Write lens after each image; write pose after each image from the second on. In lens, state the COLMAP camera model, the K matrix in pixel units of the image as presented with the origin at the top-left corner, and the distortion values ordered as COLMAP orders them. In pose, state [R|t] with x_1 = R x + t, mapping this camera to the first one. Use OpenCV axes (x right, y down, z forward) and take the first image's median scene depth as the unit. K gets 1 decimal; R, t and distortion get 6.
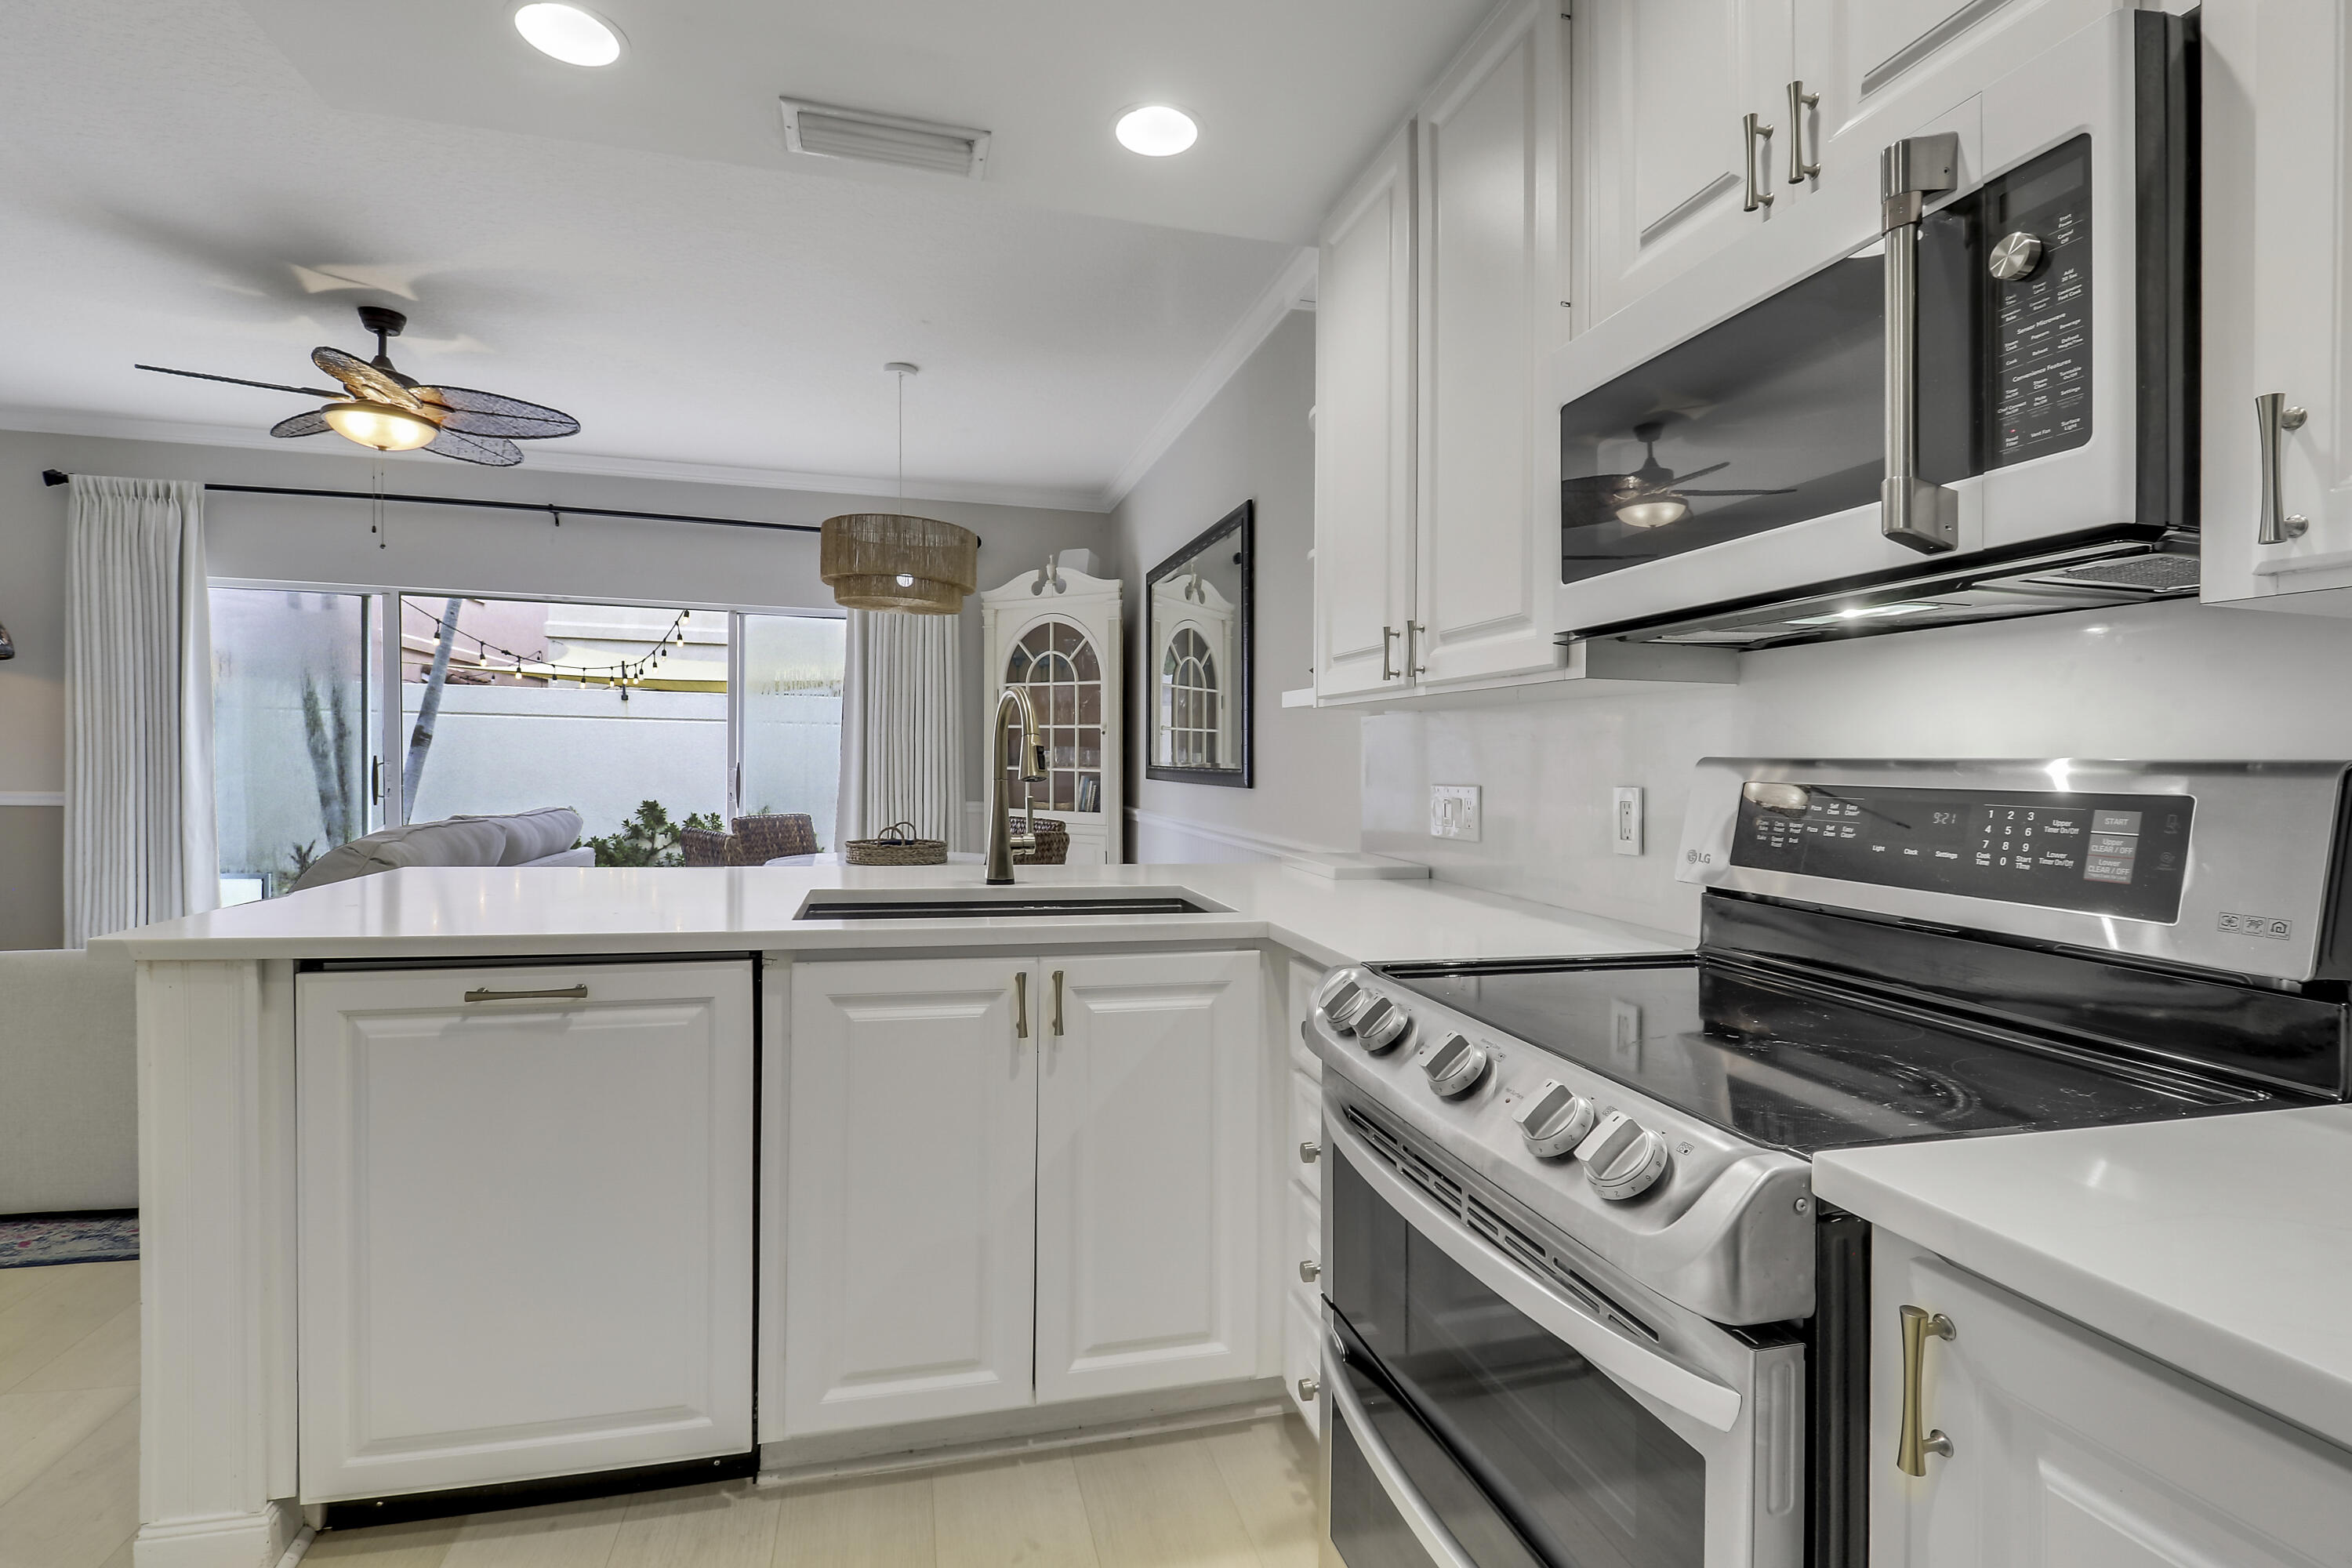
lens RADIAL K [[1091.6, 0, 1182.7], [0, 1091.6, 789.9], [0, 0, 1]] dist [-0.001139, -0.011039]
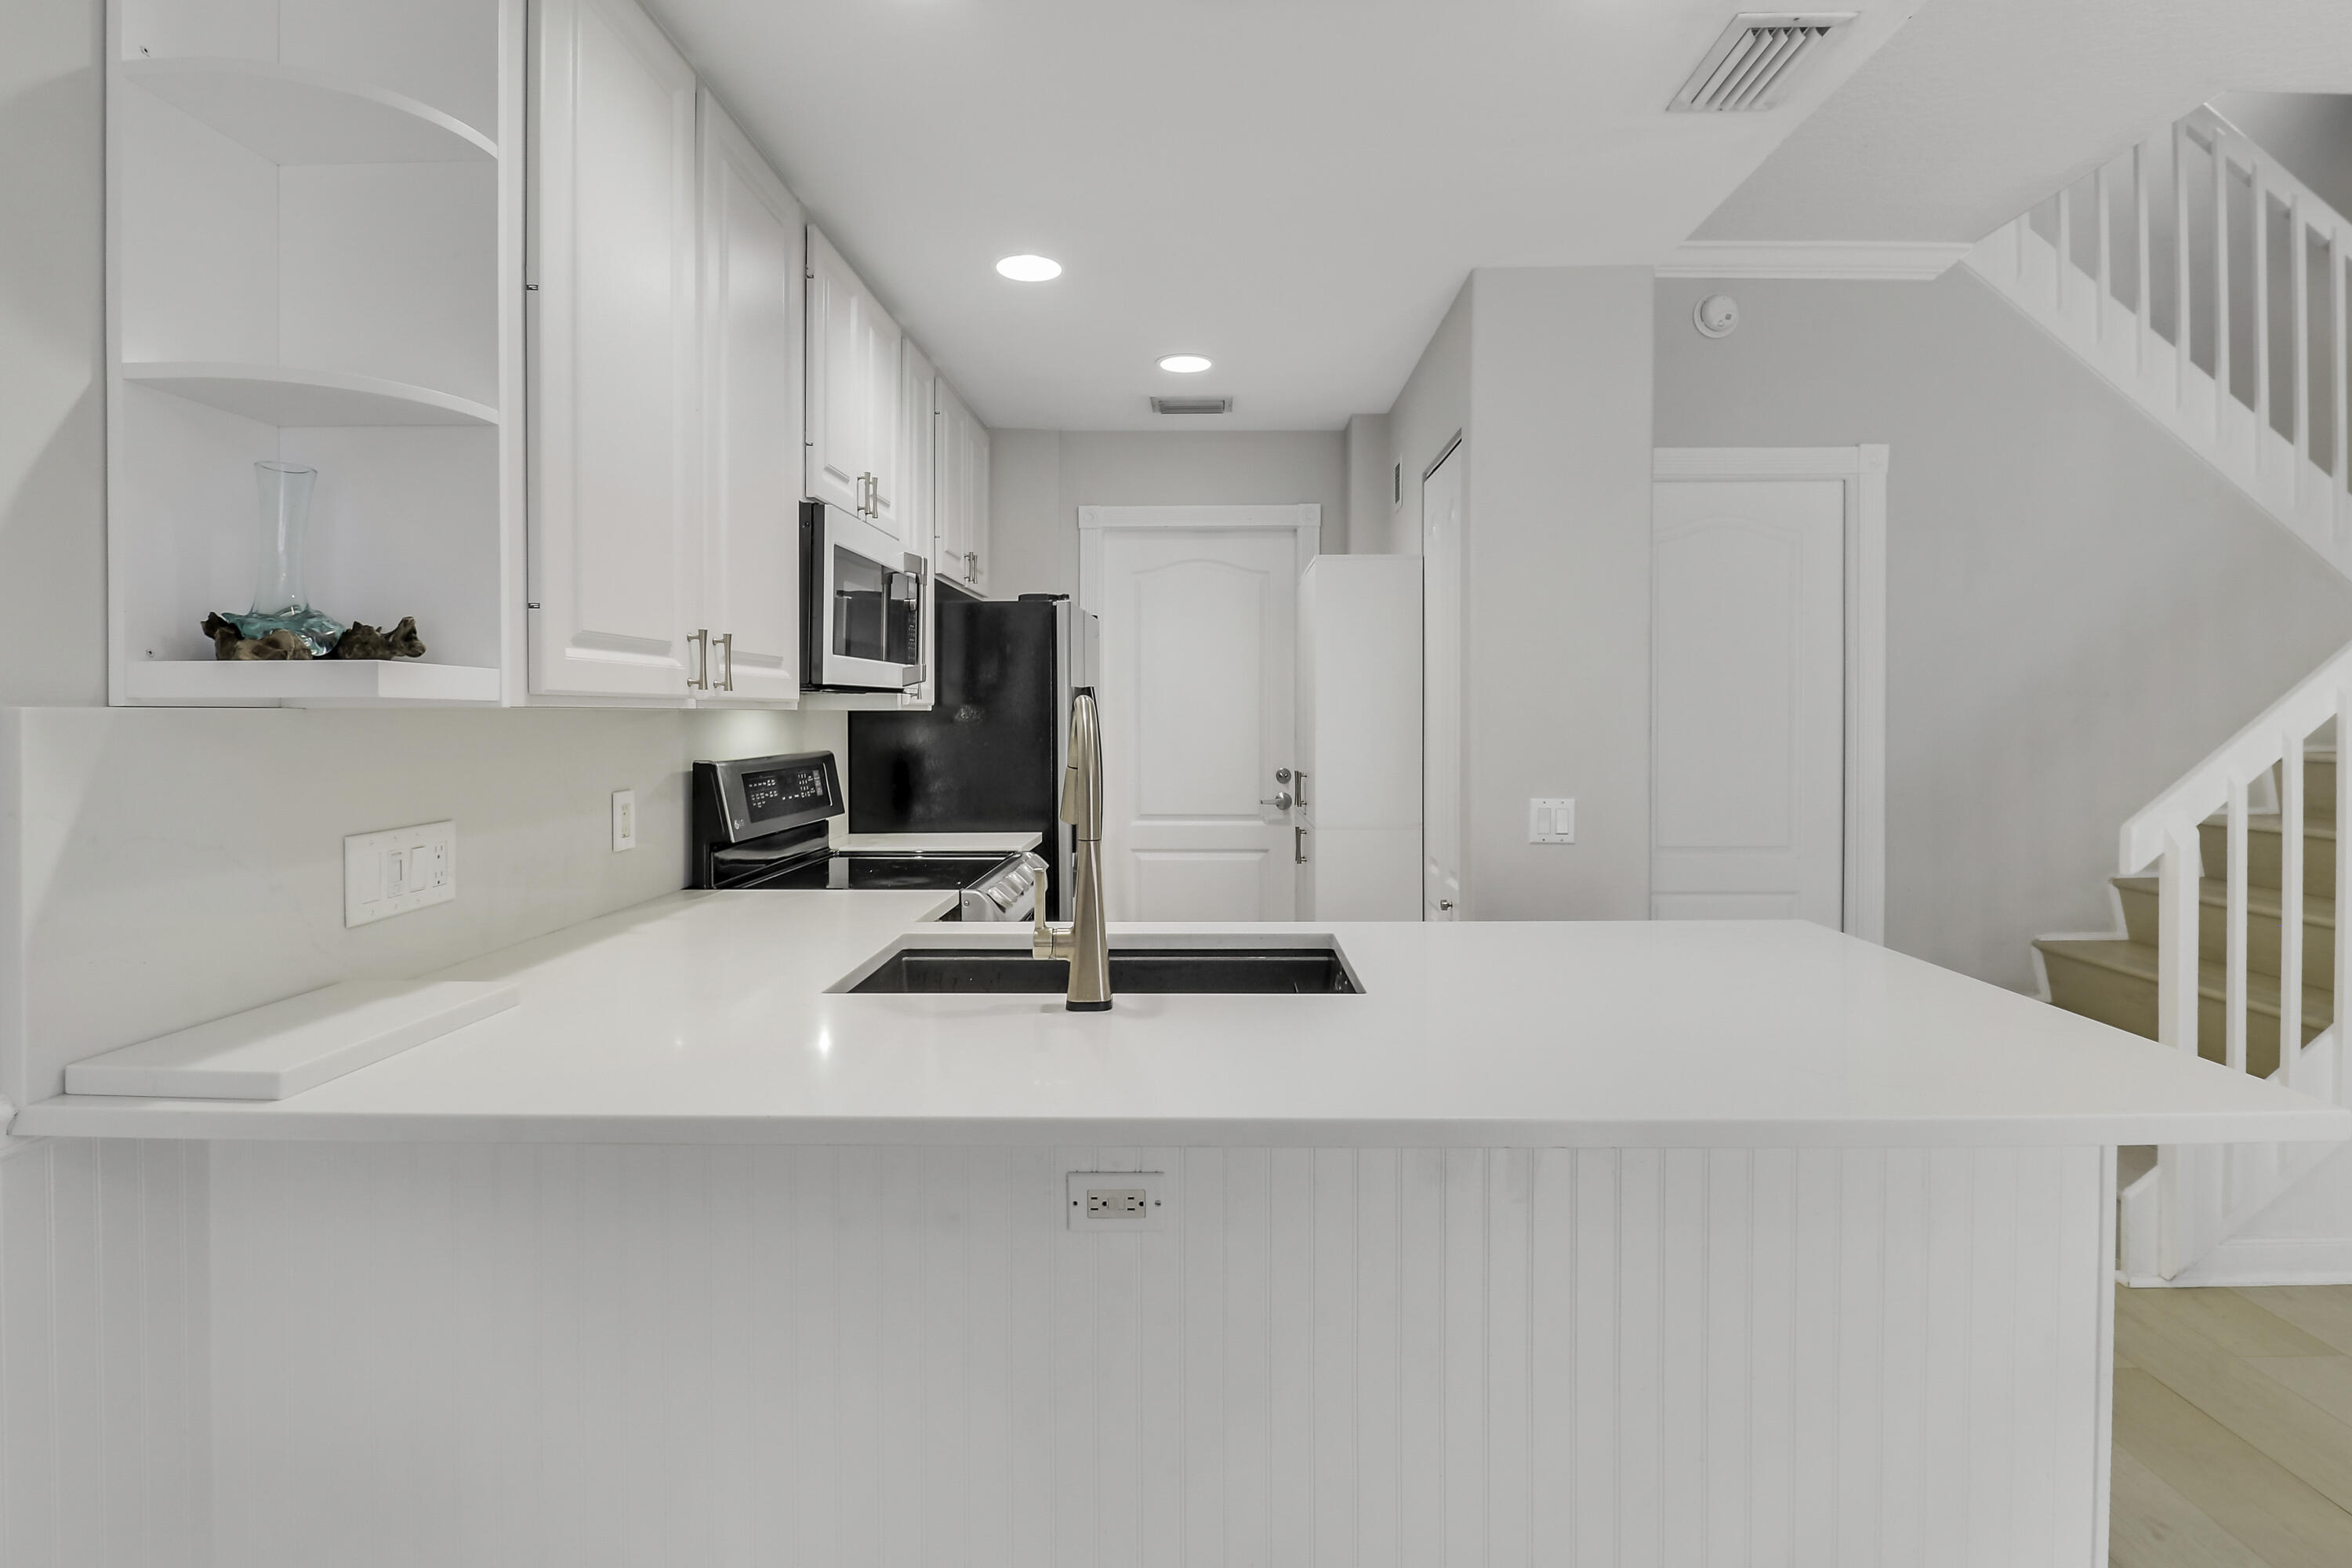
lens RADIAL K [[1129.6, 0, 1199.6], [0, 1129.6, 725.5], [0, 0, 1]] dist [-0.003734, -0.008906]
pose [[-0.961873, -0.018837, 0.272847, -0.159664], [-0.008692, 0.999227, 0.038341, -0.039632], [-0.273358, 0.034508, -0.961293, 0.630326]]
